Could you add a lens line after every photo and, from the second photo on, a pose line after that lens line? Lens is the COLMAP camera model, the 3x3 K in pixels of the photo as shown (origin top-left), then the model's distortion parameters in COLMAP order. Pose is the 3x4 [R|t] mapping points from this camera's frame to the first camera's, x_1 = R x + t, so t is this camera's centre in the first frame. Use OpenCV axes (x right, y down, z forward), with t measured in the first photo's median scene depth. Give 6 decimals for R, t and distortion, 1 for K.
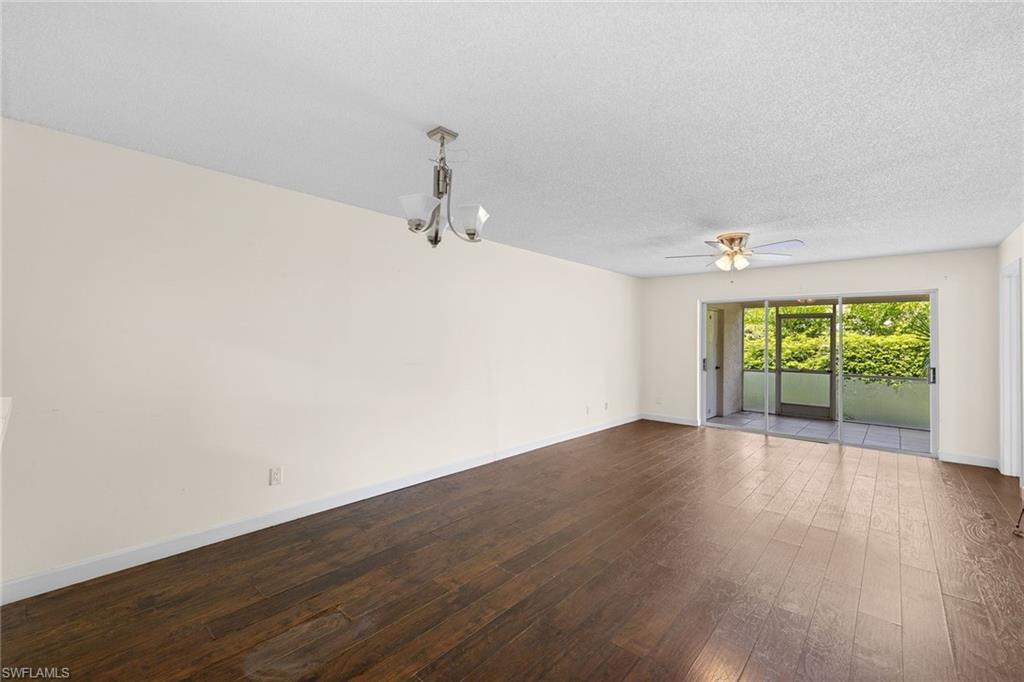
lens RADIAL K [[428.9, 0, 510.2], [0, 428.9, 337.1], [0, 0, 1]] dist [0.000985, 0.001039]
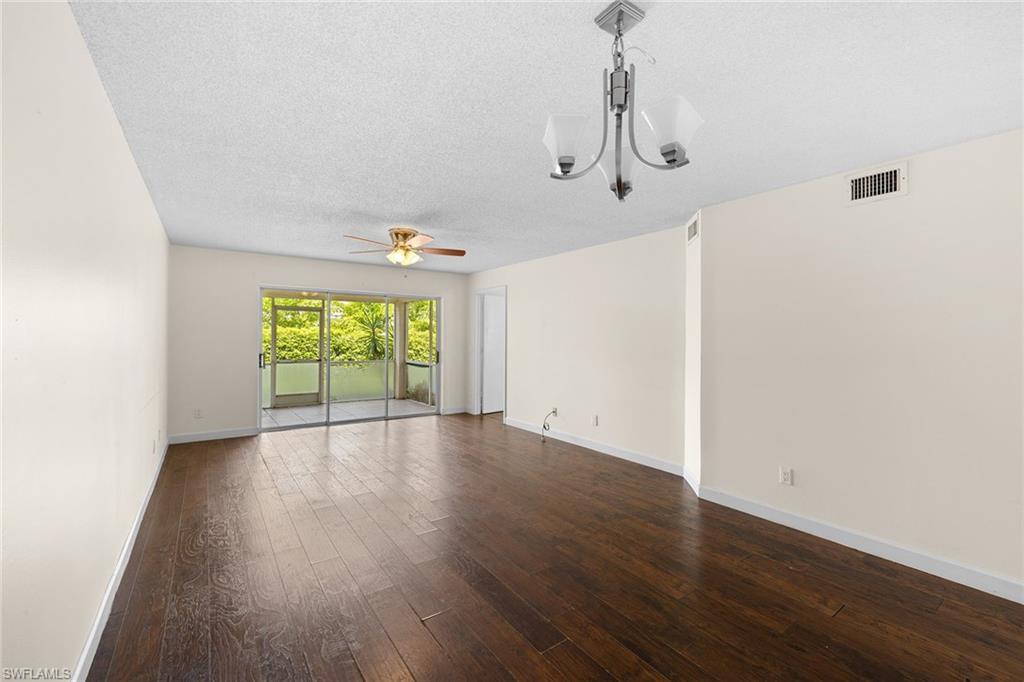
lens RADIAL K [[428.9, 0, 511.5], [0, 428.9, 336.4], [0, 0, 1]] dist [0.000985, 0.001039]
pose [[0.219921, -0.007289, 0.975490, -0.224121], [-0.013615, 0.999852, 0.010540, 0.000503], [-0.975423, -0.015599, 0.219789, 0.275086]]
